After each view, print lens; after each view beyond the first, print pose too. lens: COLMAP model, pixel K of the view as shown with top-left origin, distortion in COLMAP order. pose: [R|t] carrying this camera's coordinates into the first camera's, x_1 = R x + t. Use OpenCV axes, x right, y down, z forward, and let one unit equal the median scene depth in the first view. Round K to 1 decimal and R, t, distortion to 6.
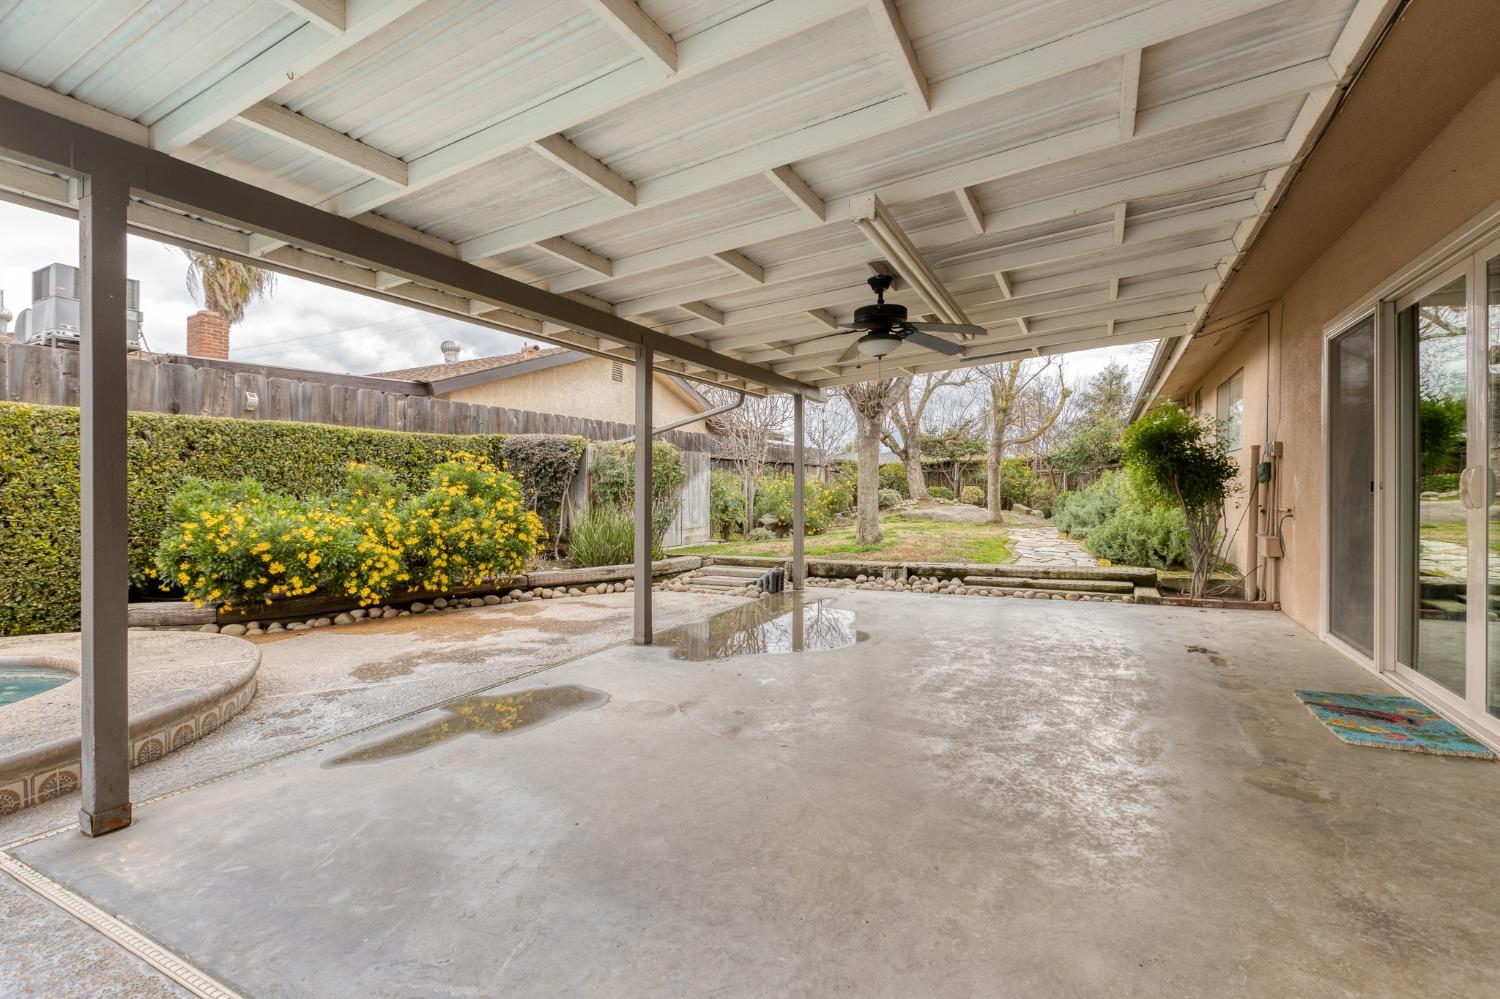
lens RADIAL K [[667.1, 0, 753.3], [0, 667.1, 502.5], [0, 0, 1]] dist [0.005455, -0.001011]
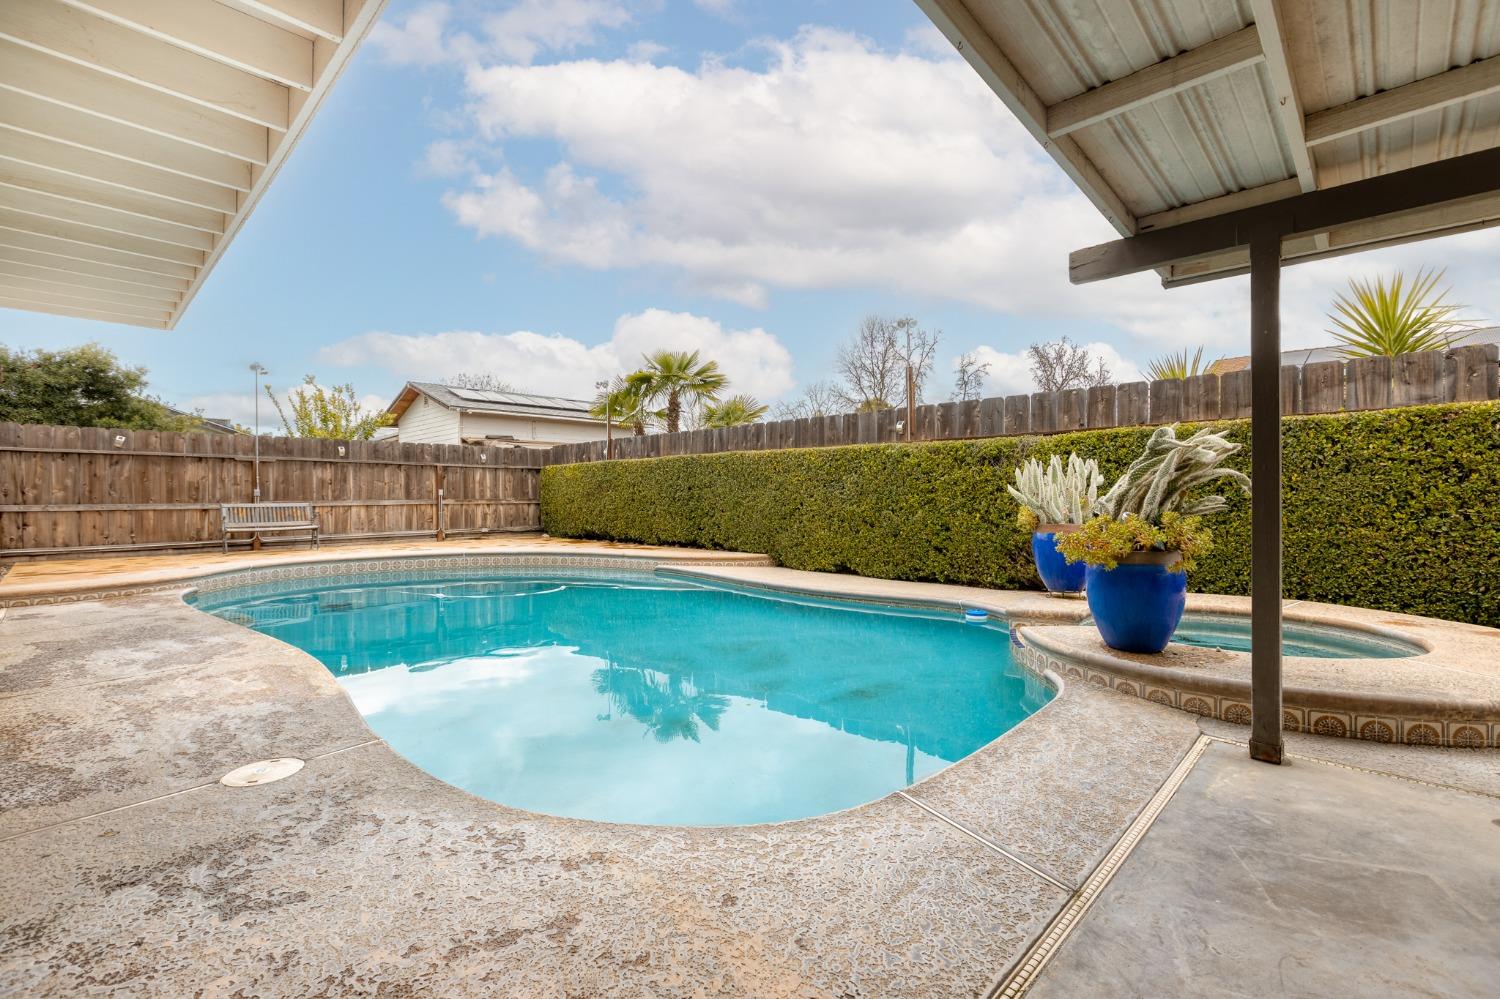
lens RADIAL K [[667.1, 0, 743.5], [0, 667.1, 496.8], [0, 0, 1]] dist [0.005455, -0.001011]
pose [[-0.284875, 0.010451, -0.958508, 0.481385], [-0.009105, 0.999866, 0.013608, -0.008779], [0.958521, 0.012603, -0.284742, 0.398318]]
